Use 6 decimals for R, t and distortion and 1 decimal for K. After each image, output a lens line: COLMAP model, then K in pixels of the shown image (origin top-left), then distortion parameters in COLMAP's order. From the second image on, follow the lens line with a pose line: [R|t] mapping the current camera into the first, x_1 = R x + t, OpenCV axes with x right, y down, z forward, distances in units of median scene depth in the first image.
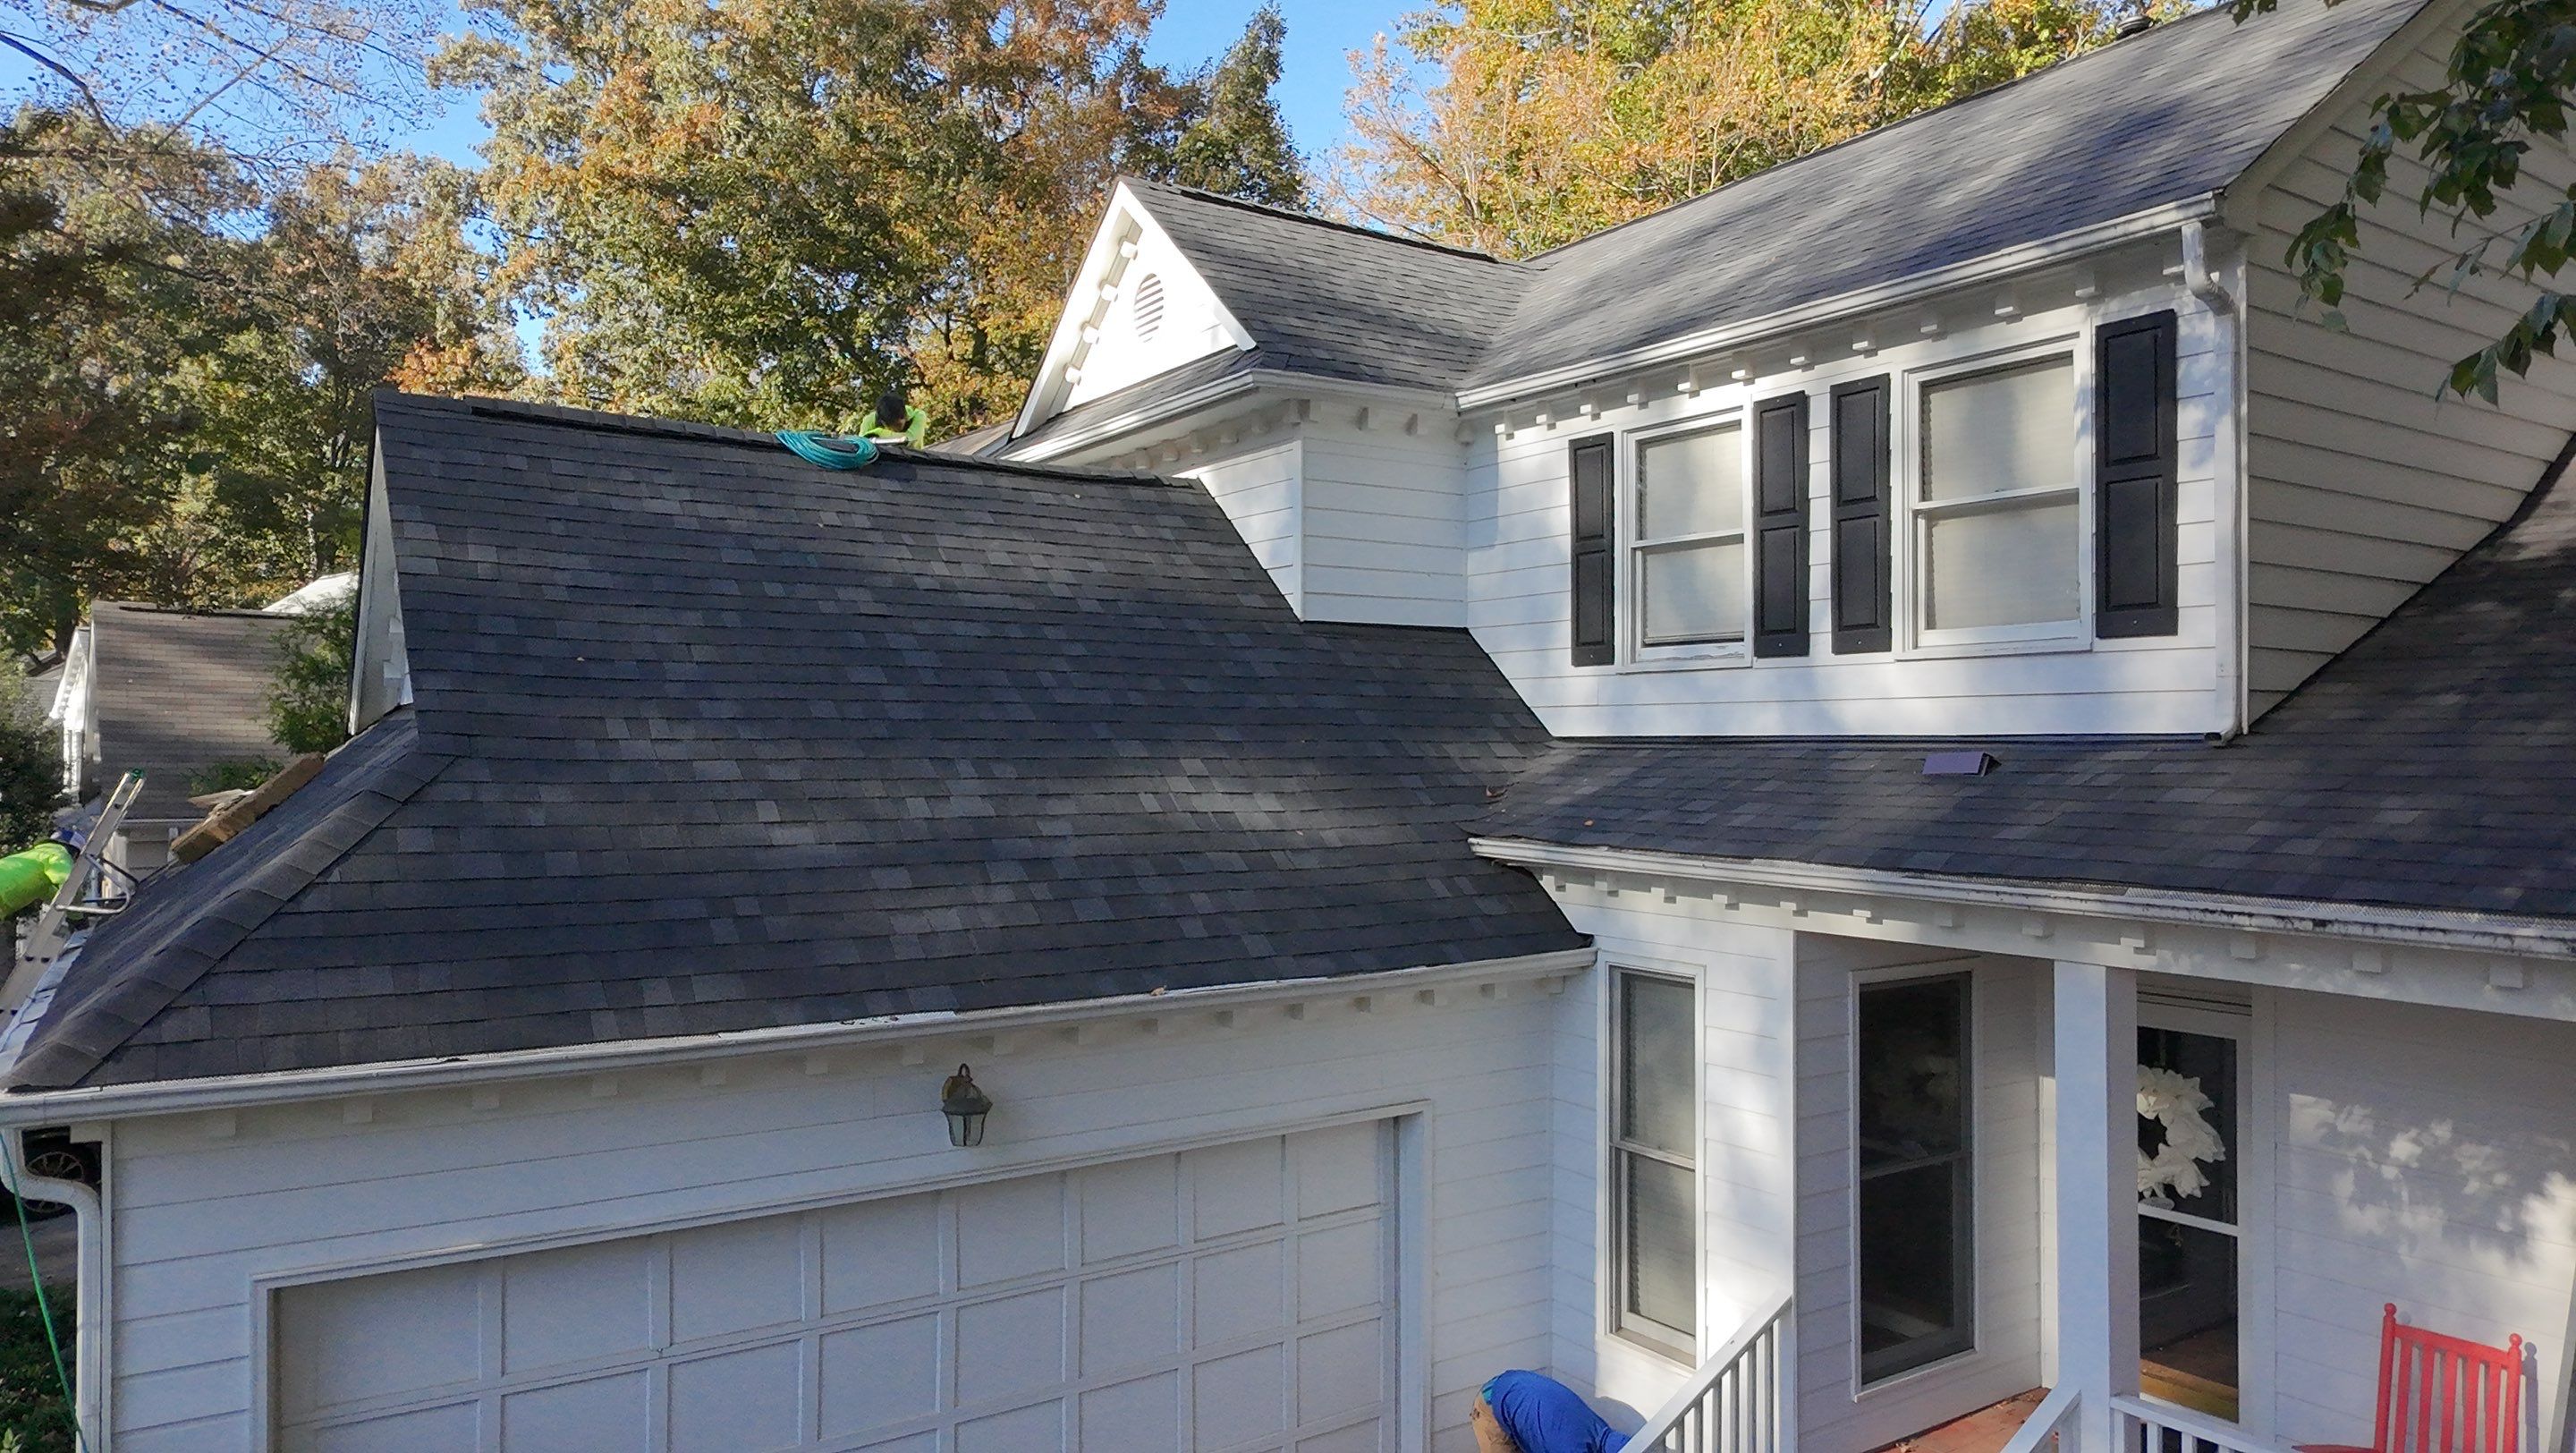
lens RADIAL K [[1642.2, 0, 1284.0], [0, 1642.2, 734.6], [0, 0, 1]] dist [0.005648, 0.001498]
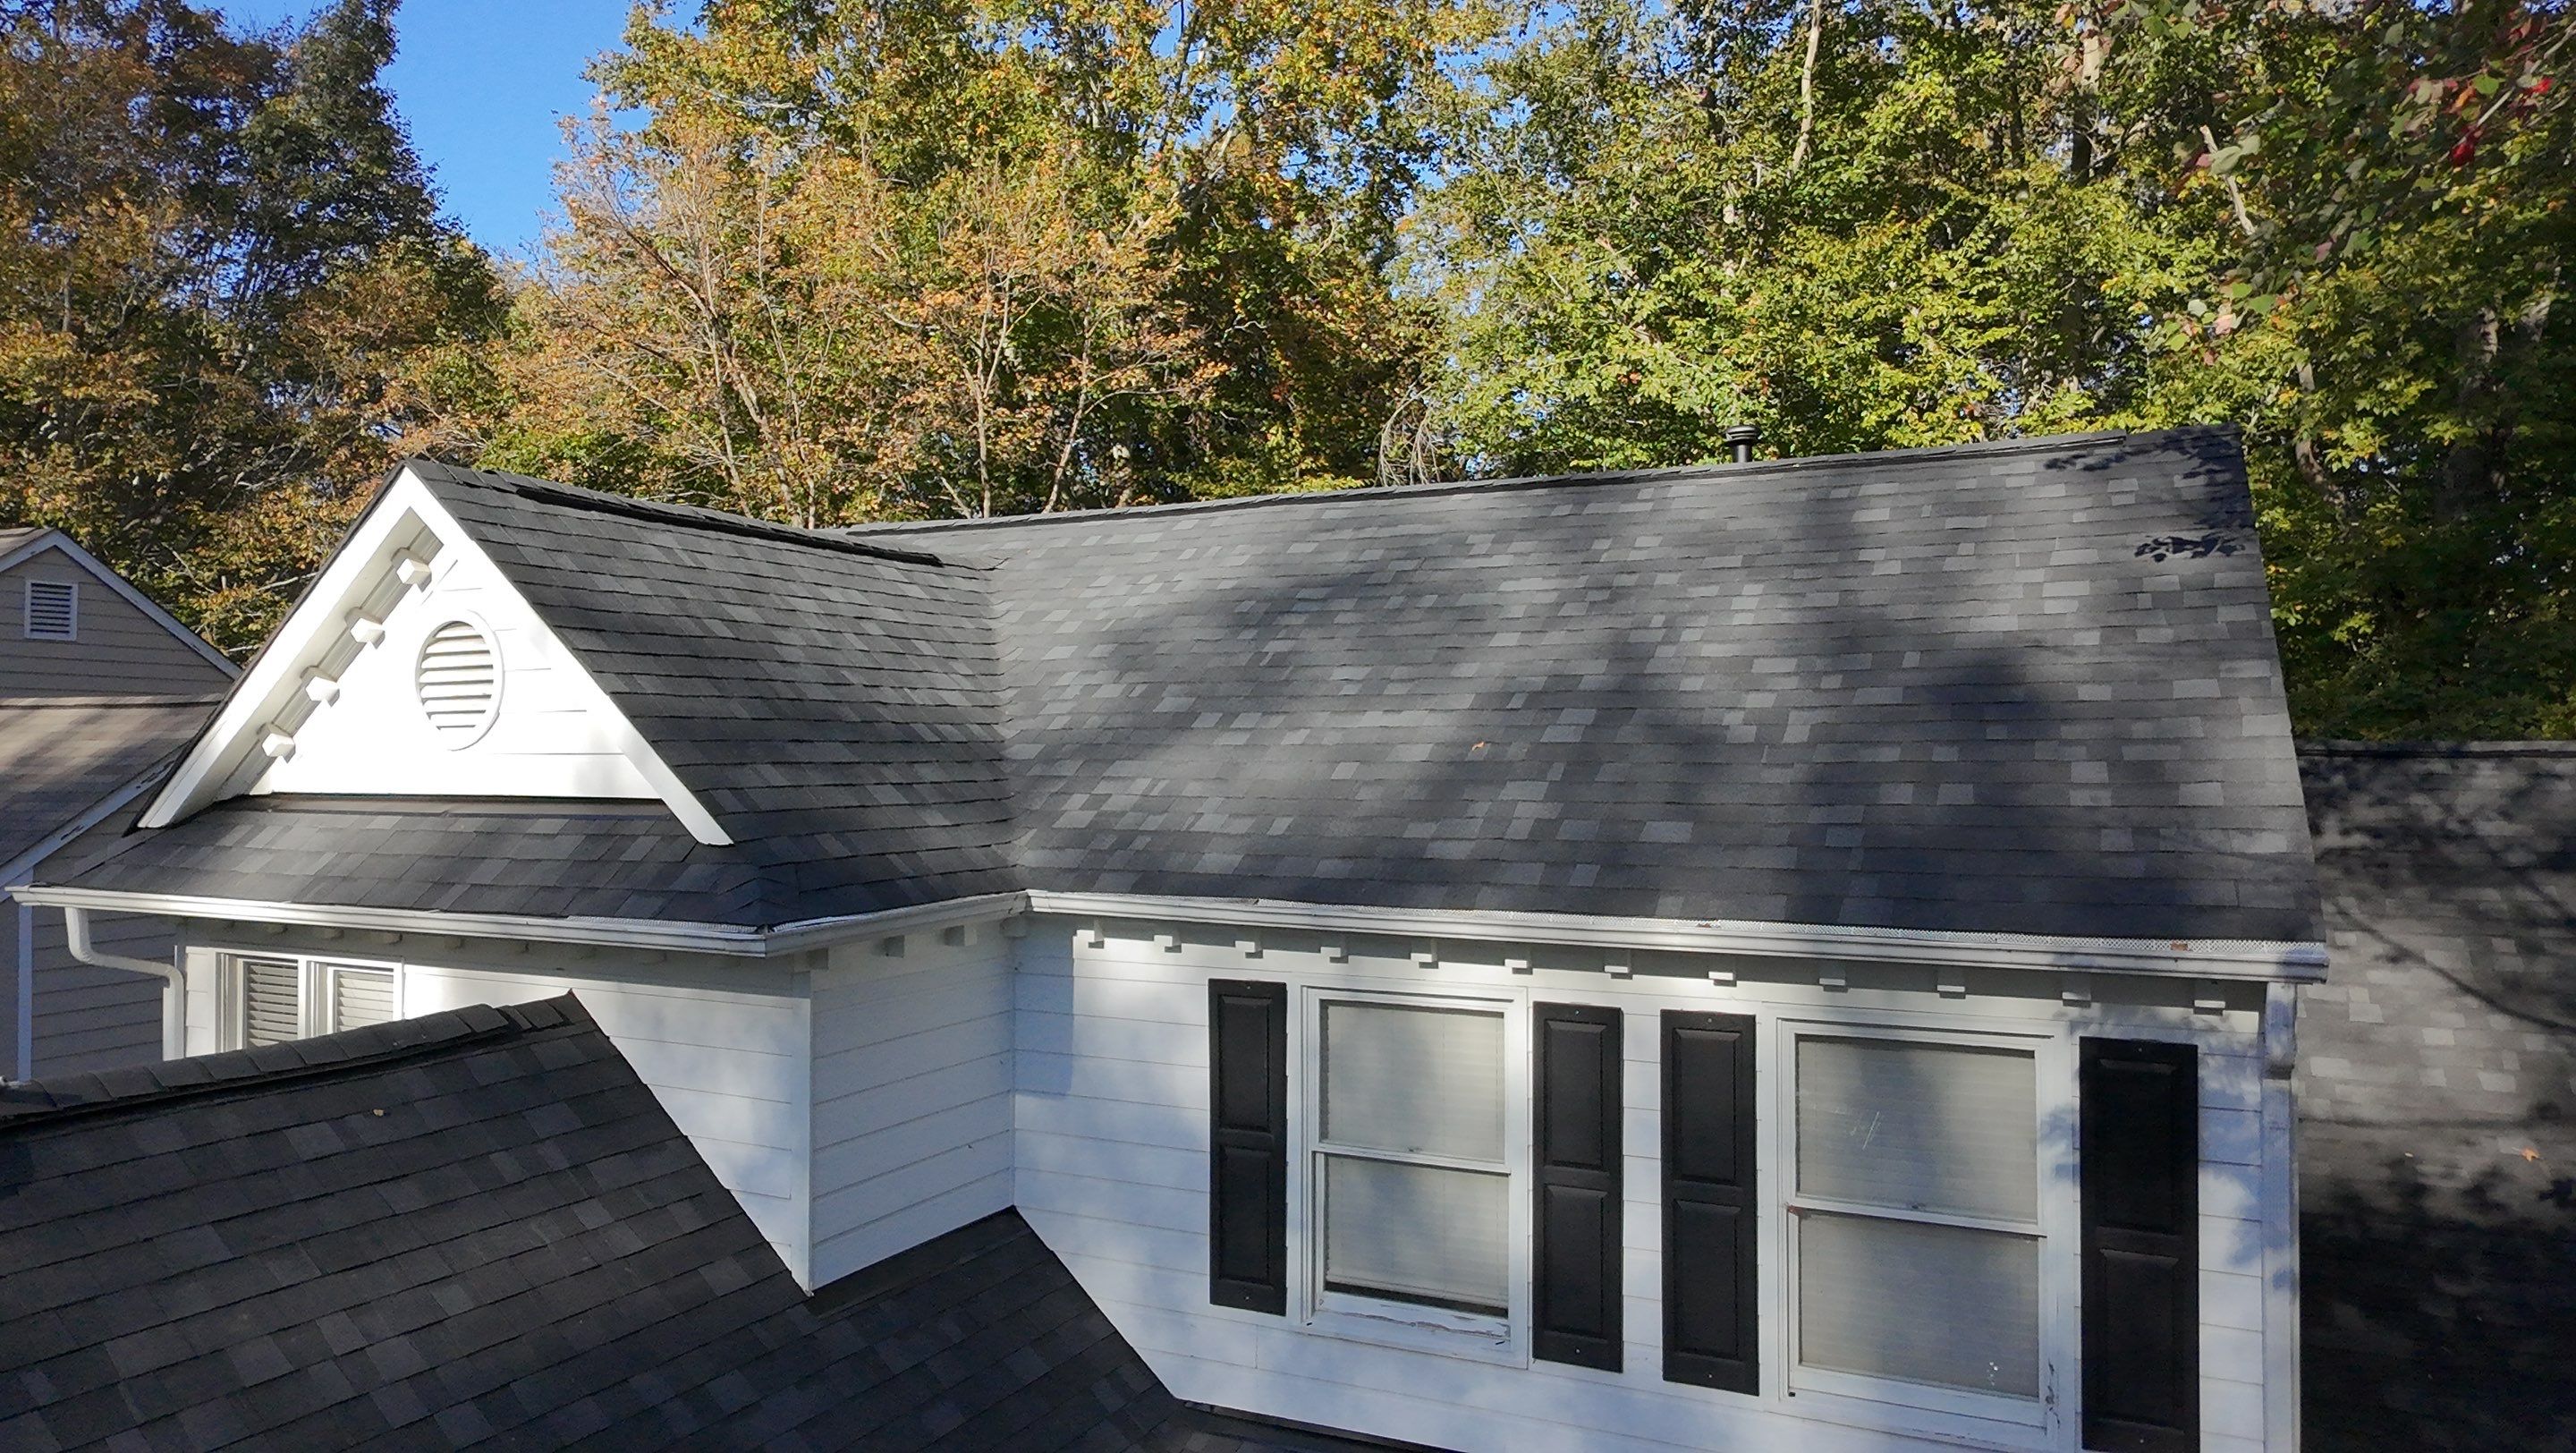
lens RADIAL K [[1642.2, 0, 1284.0], [0, 1642.2, 734.6], [0, 0, 1]] dist [0.005648, 0.001498]
pose [[0.857114, 0.002177, 0.515122, -0.153145], [-0.000956, 0.999996, -0.002636, -0.275732], [-0.515125, 0.001767, 0.857113, 0.384455]]
